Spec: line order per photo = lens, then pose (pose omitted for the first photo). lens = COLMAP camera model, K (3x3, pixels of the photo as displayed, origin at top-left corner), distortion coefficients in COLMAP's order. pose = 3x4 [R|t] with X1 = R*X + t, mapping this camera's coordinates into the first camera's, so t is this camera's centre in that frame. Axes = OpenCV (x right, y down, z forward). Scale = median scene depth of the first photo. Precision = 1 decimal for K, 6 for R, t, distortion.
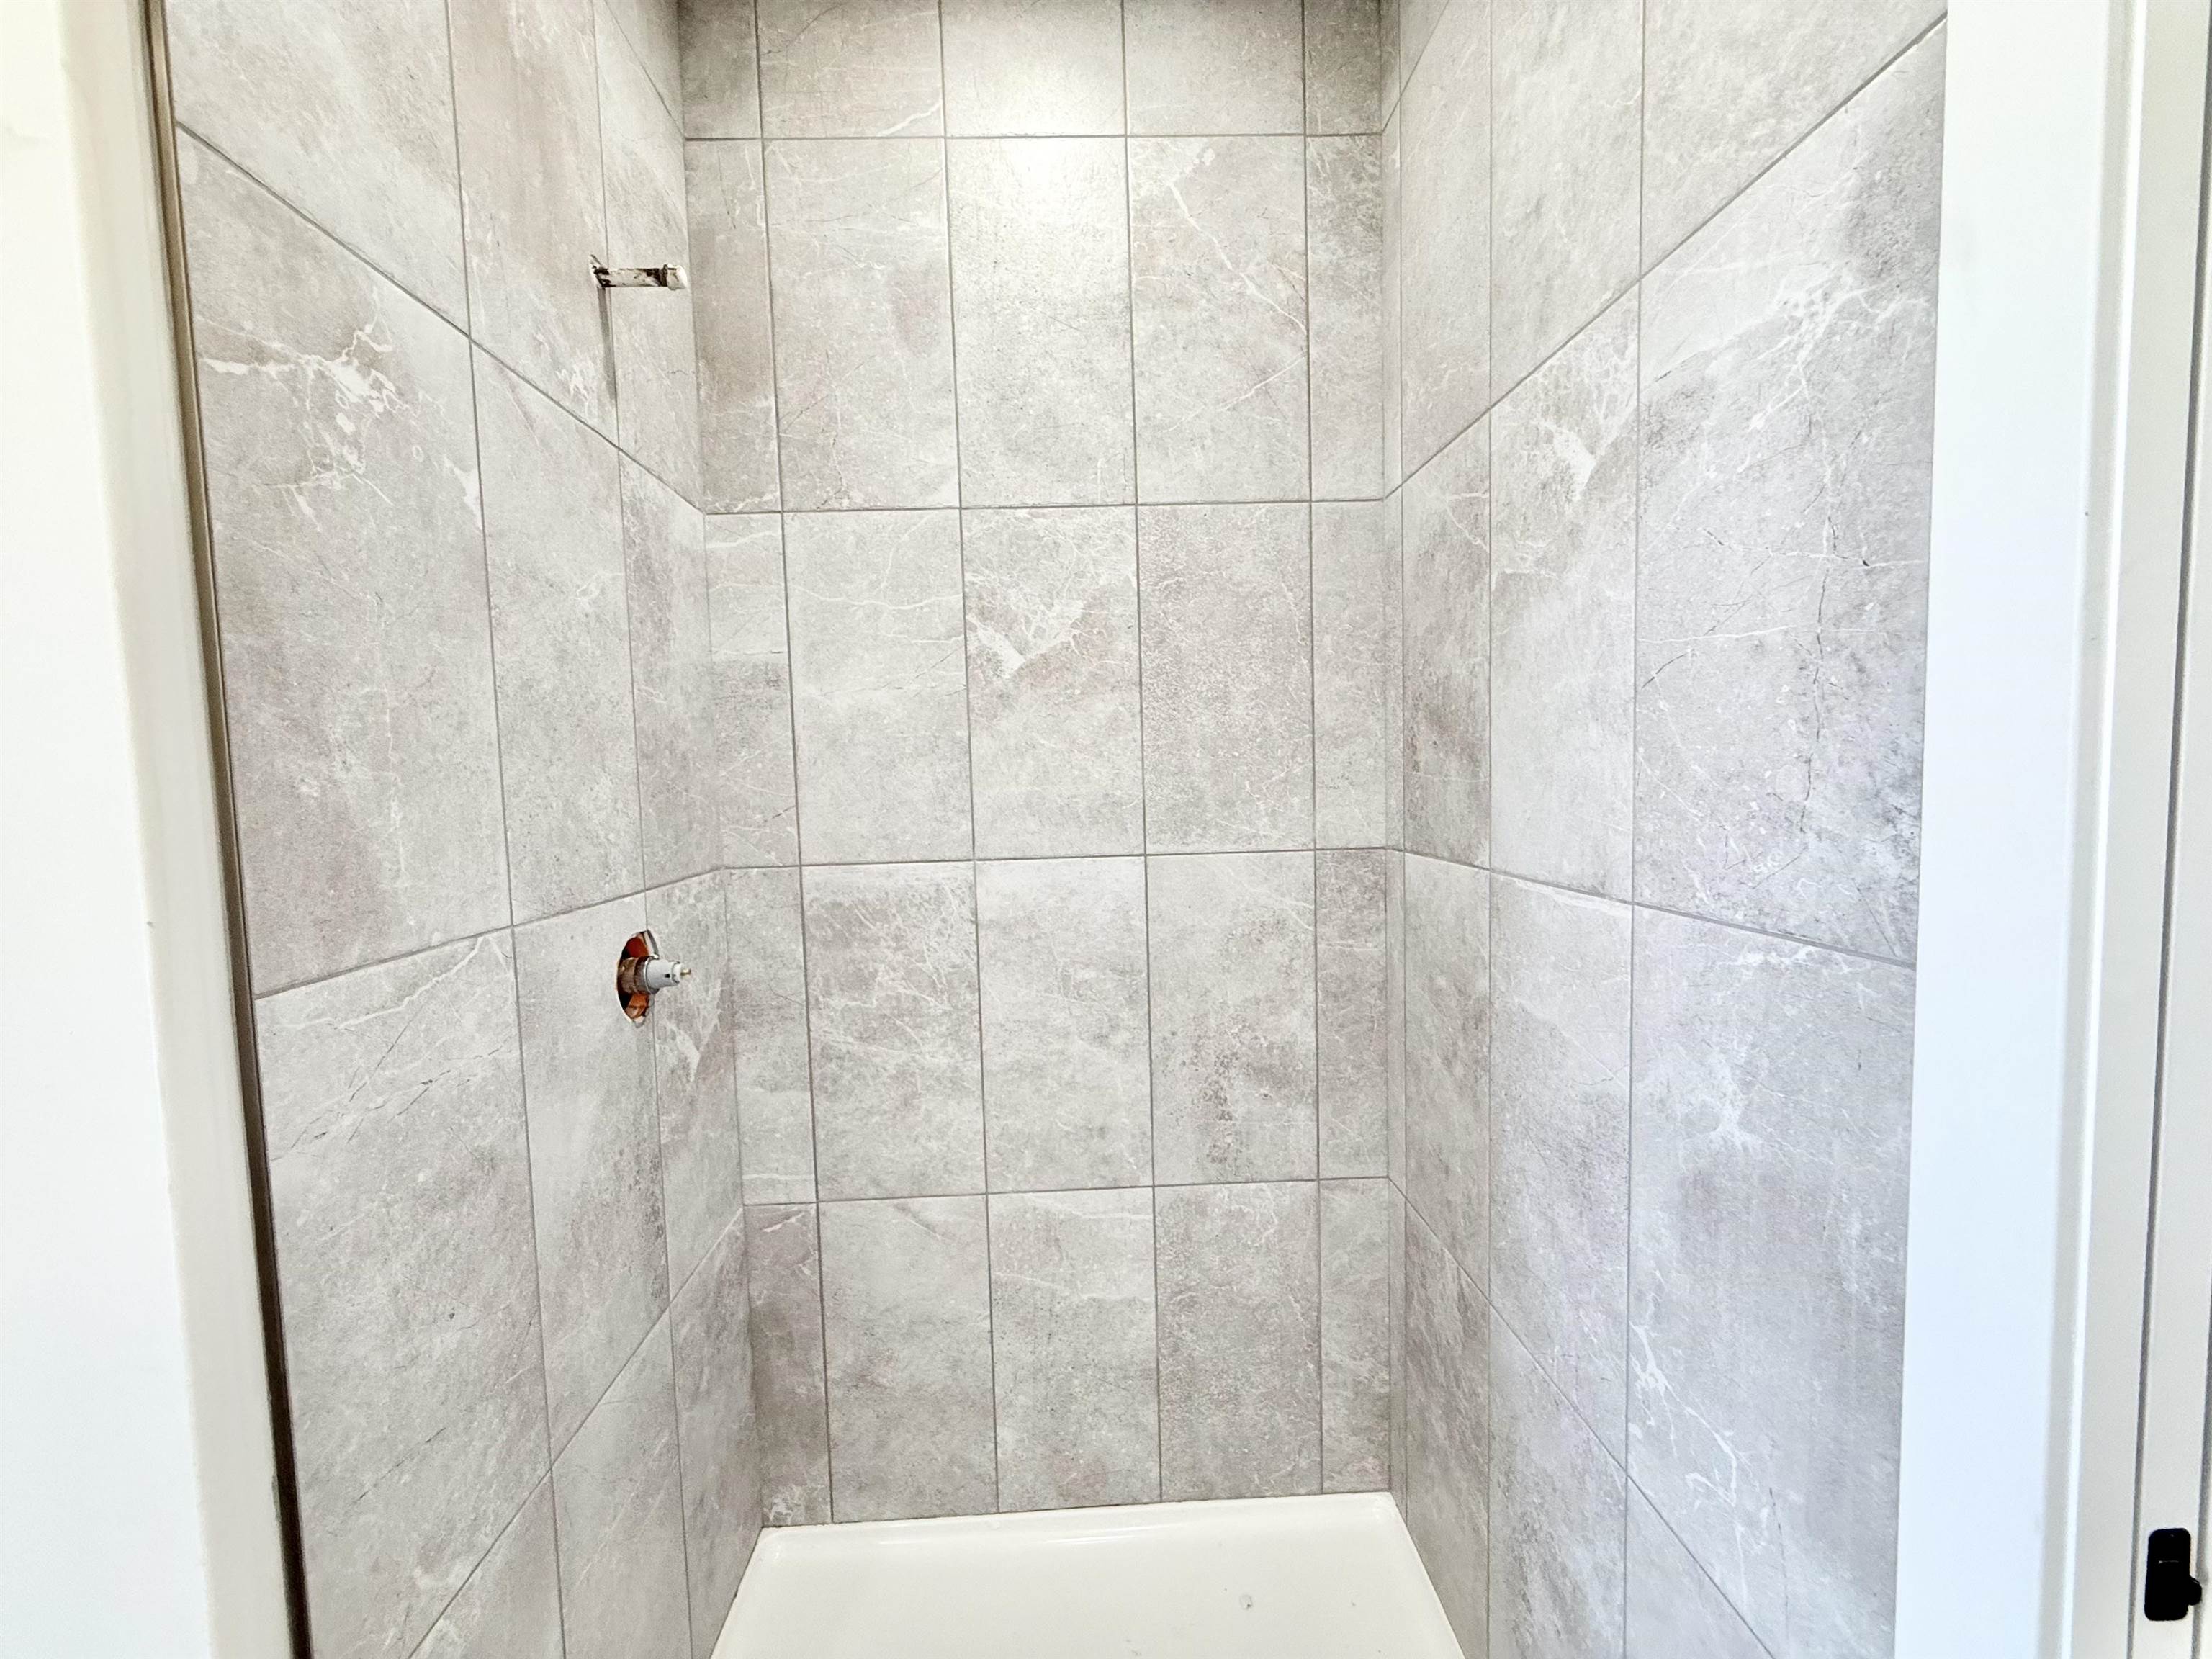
lens RADIAL K [[882.6, 0, 1103.8], [0, 882.6, 833.2], [0, 0, 1]] dist [-0.003174, 0.000340]
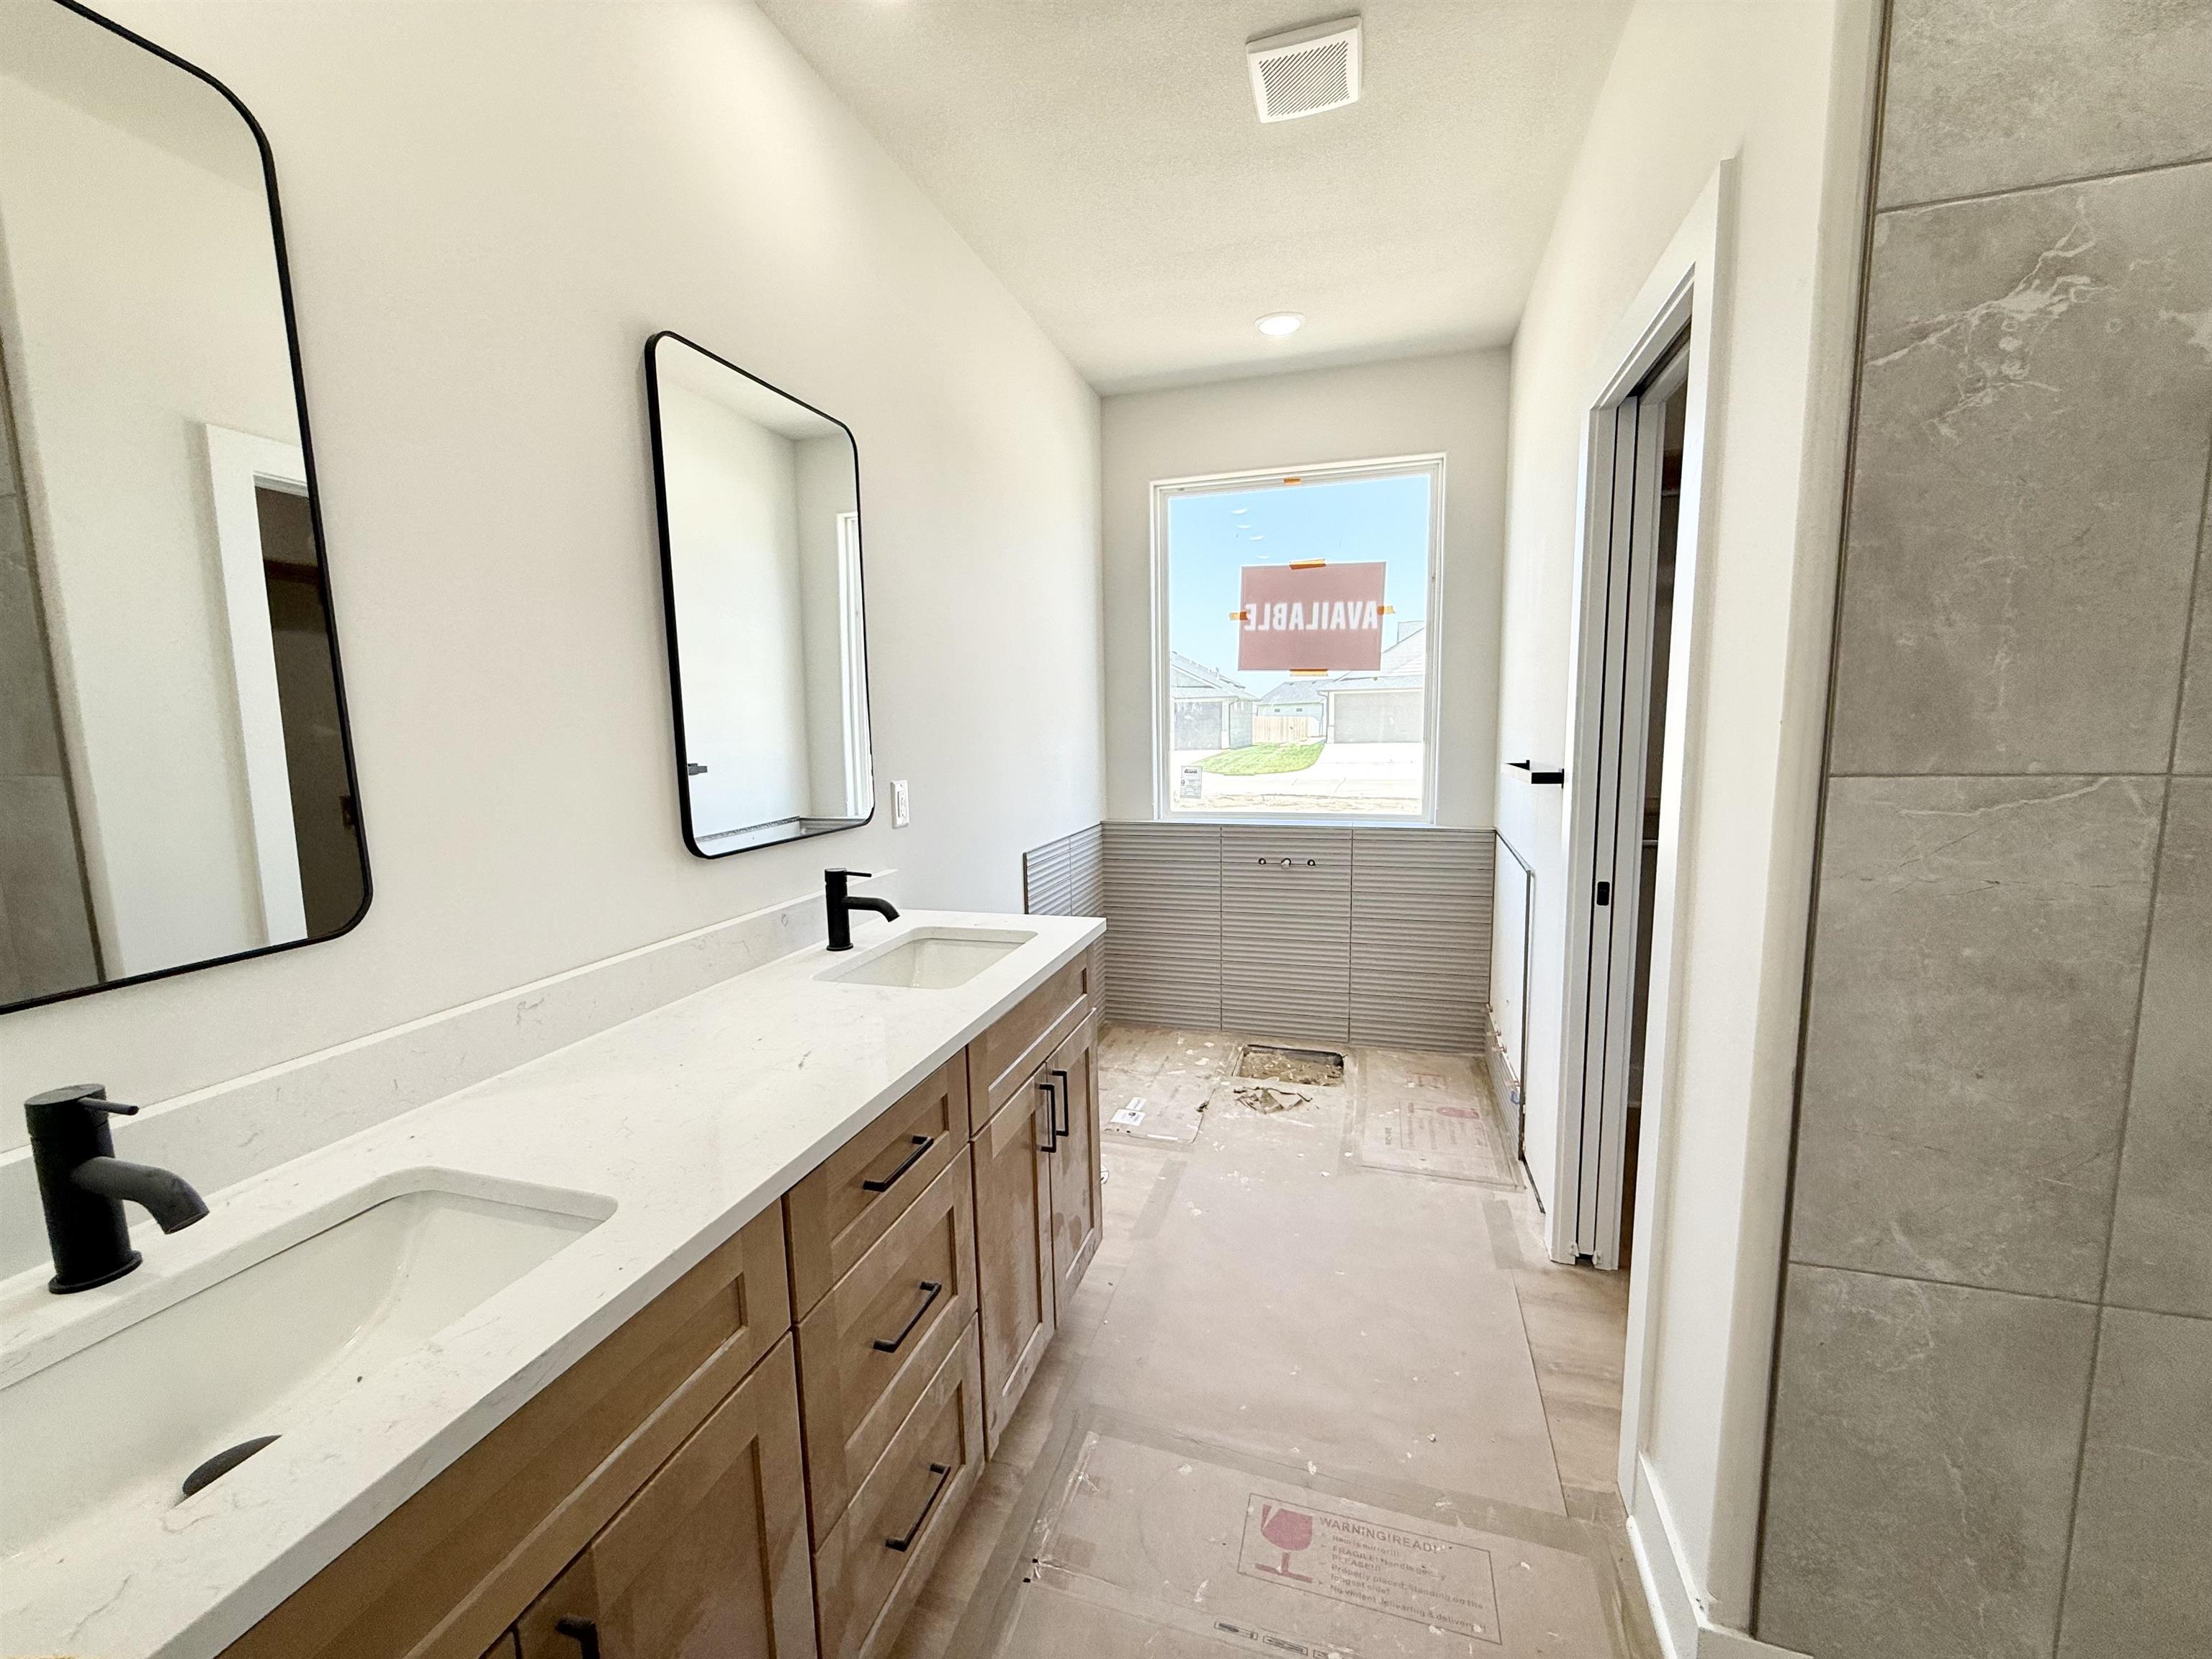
lens RADIAL K [[882.6, 0, 1104.4], [0, 882.6, 826.8], [0, 0, 1]] dist [-0.003174, 0.000340]
pose [[-0.336293, 0.152820, -0.929276, 0.805838], [-0.031138, 0.984402, 0.173154, 0.035327], [0.941243, 0.087166, -0.326289, 0.240111]]
